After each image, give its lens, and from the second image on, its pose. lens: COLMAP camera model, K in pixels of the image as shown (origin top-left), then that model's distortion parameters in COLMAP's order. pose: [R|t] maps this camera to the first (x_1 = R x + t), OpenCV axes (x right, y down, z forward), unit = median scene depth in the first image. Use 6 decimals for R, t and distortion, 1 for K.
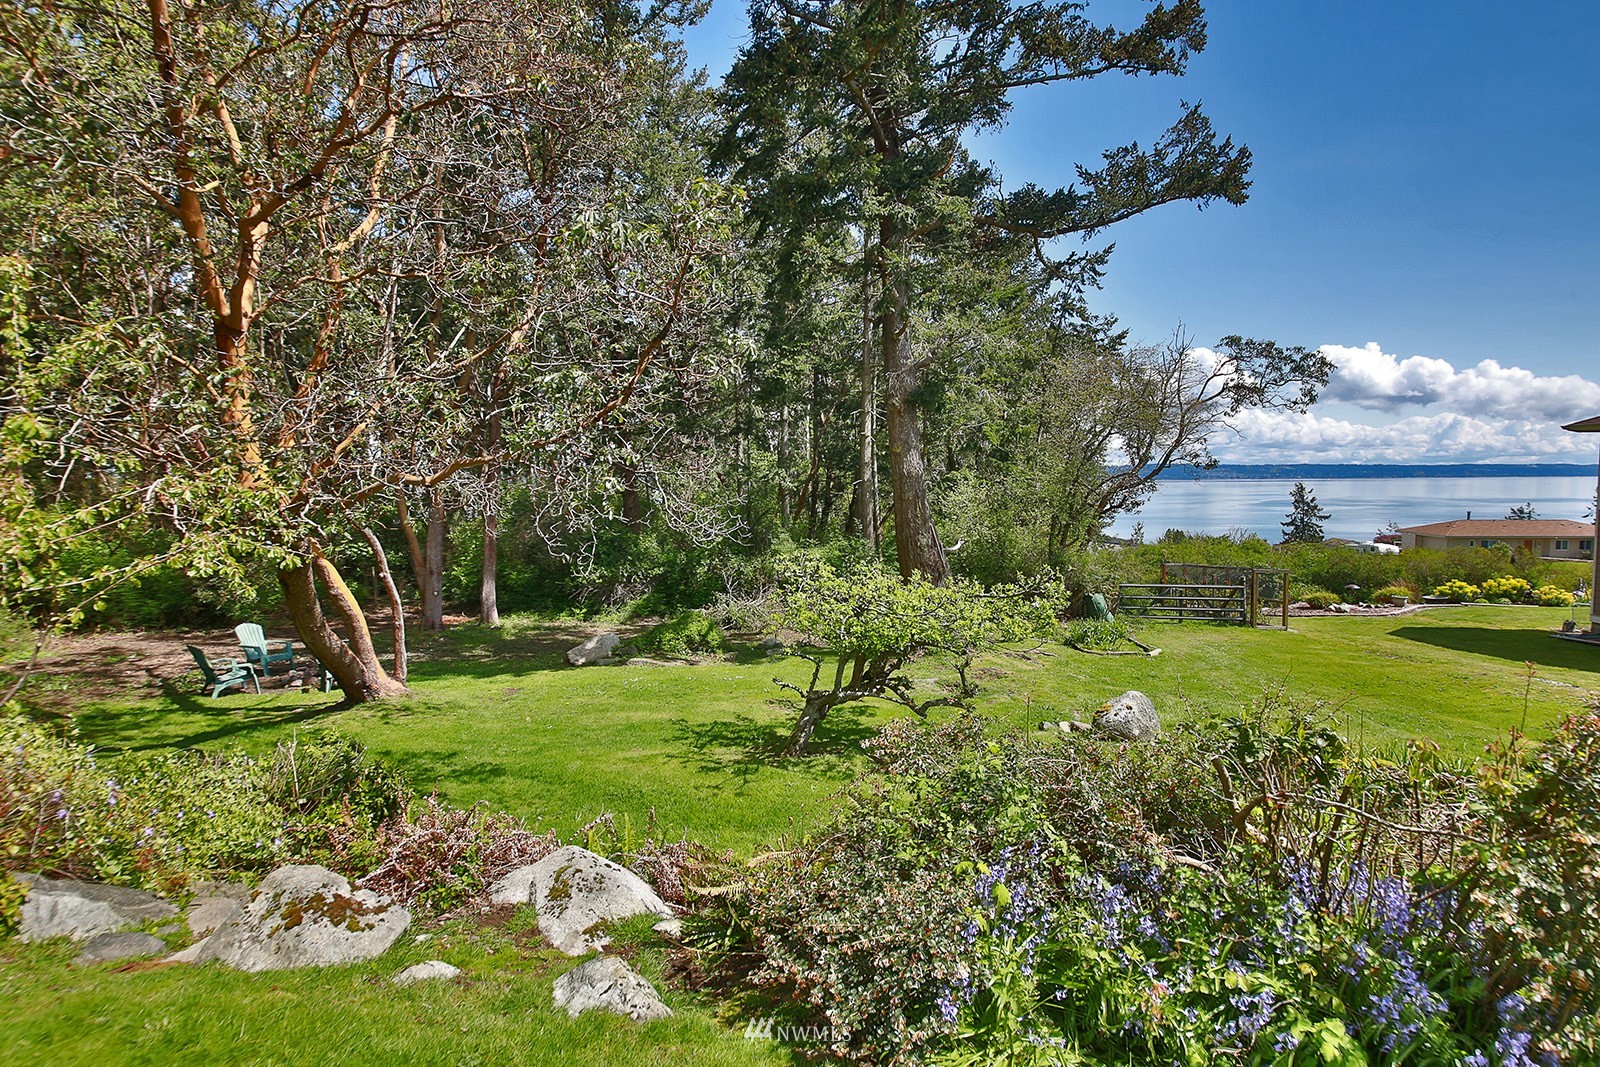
lens RADIAL K [[716.3, 0, 800.0], [0, 716.3, 533.5], [0, 0, 1]] dist [0.038625, -0.040174]
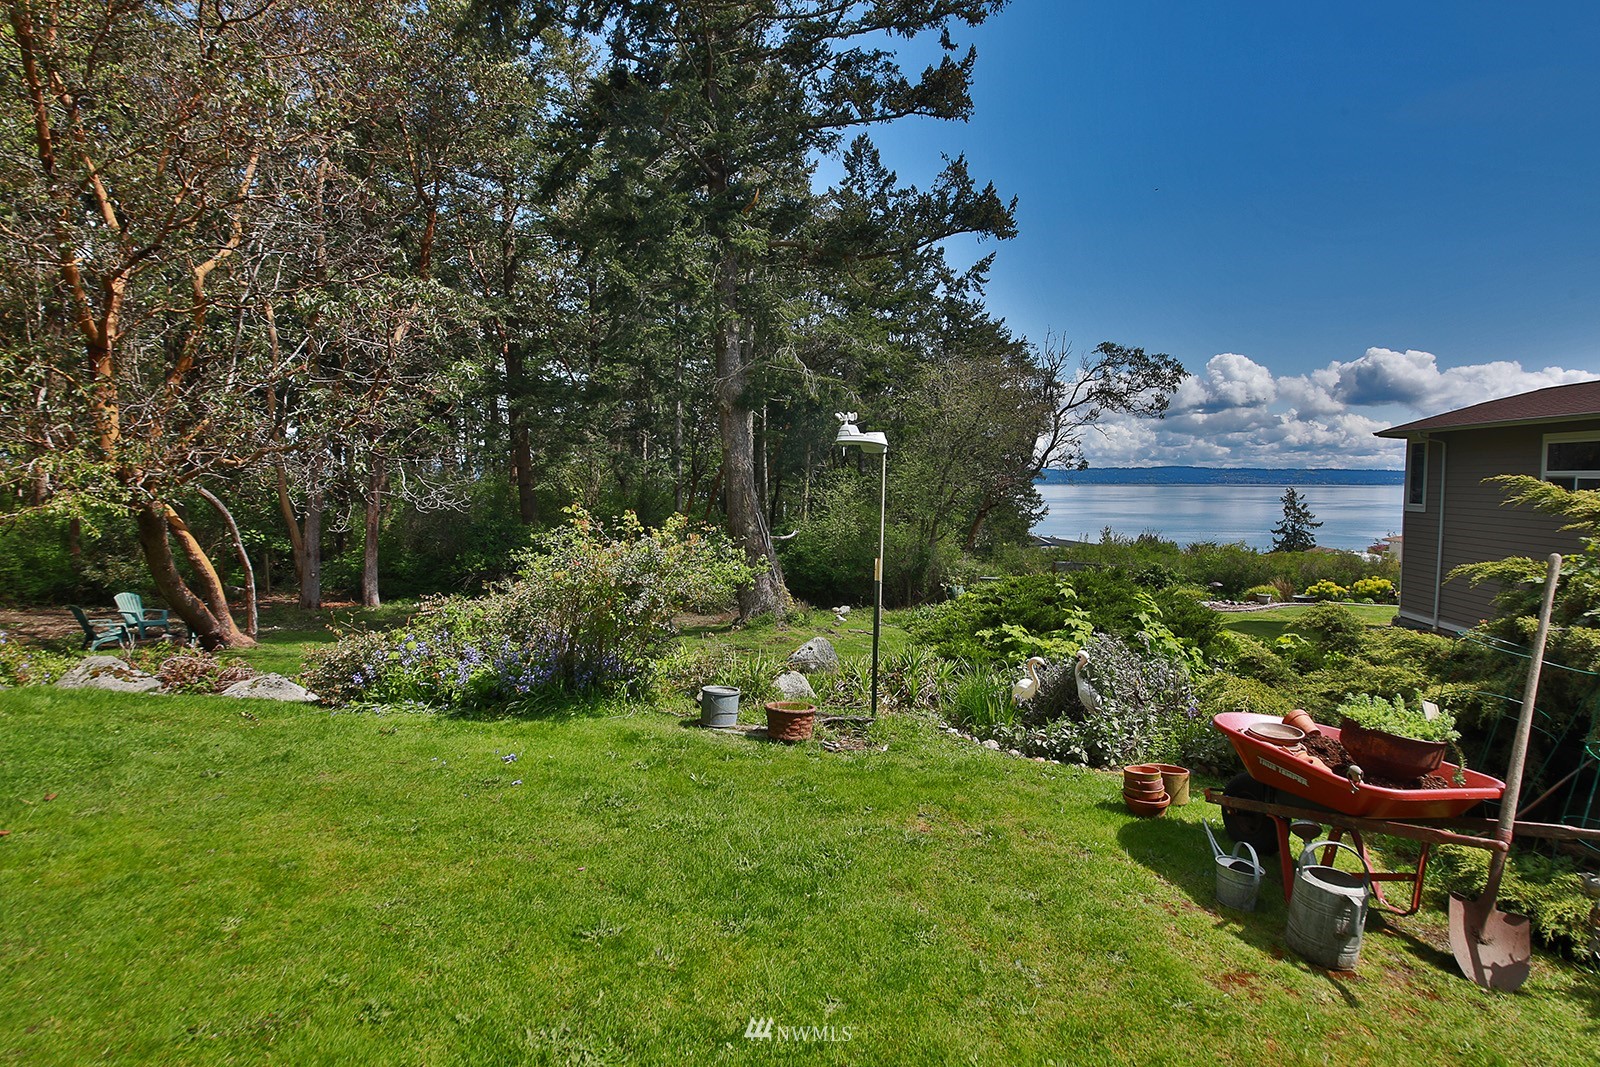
lens RADIAL K [[789.2, 0, 796.4], [0, 789.2, 532.3], [0, 0, 1]] dist [0.041095, -0.039531]
pose [[0.999657, 0.013167, 0.022632, 0.129957], [-0.013026, 0.999895, -0.006367, 0.013753], [-0.022713, 0.006070, 0.999724, -0.137231]]
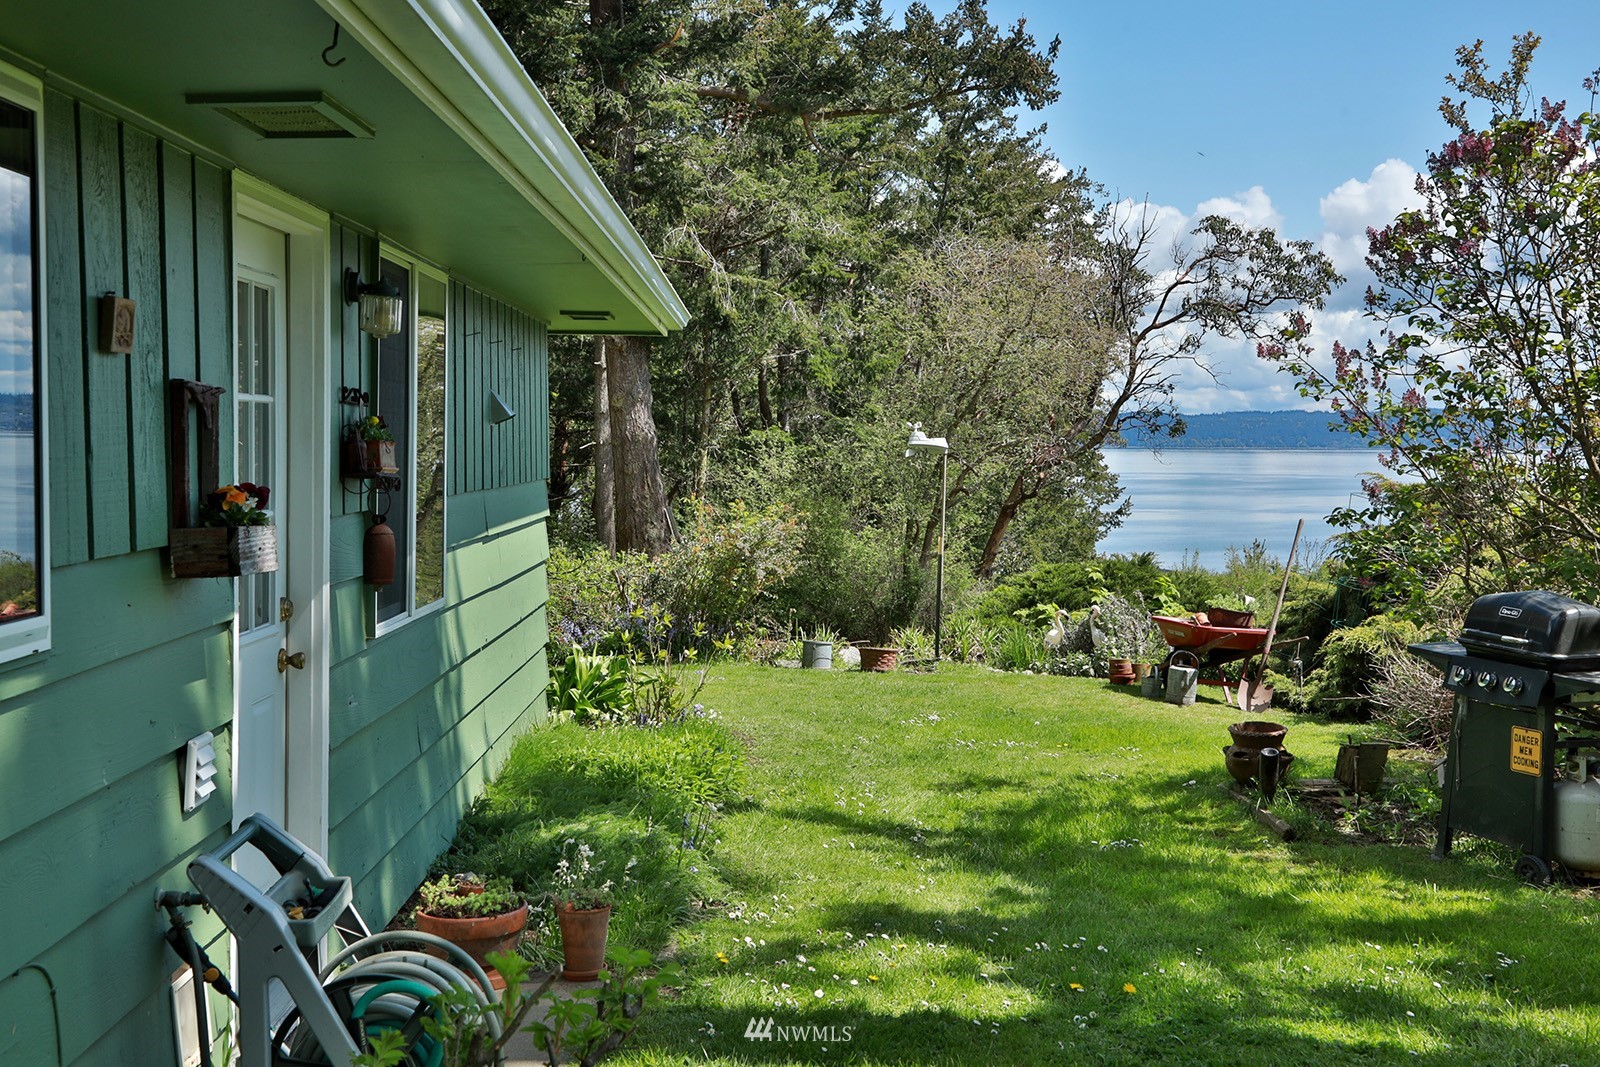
lens RADIAL K [[1880.4, 0, 800.0], [0, 1880.4, 533.5], [0, 0, 1]] dist [0.035511, 0.045535]
pose [[0.989195, 0.011712, 0.146138, 0.025843], [-0.008518, 0.999711, -0.022468, 0.031122], [-0.146359, 0.020980, 0.989009, -0.515653]]
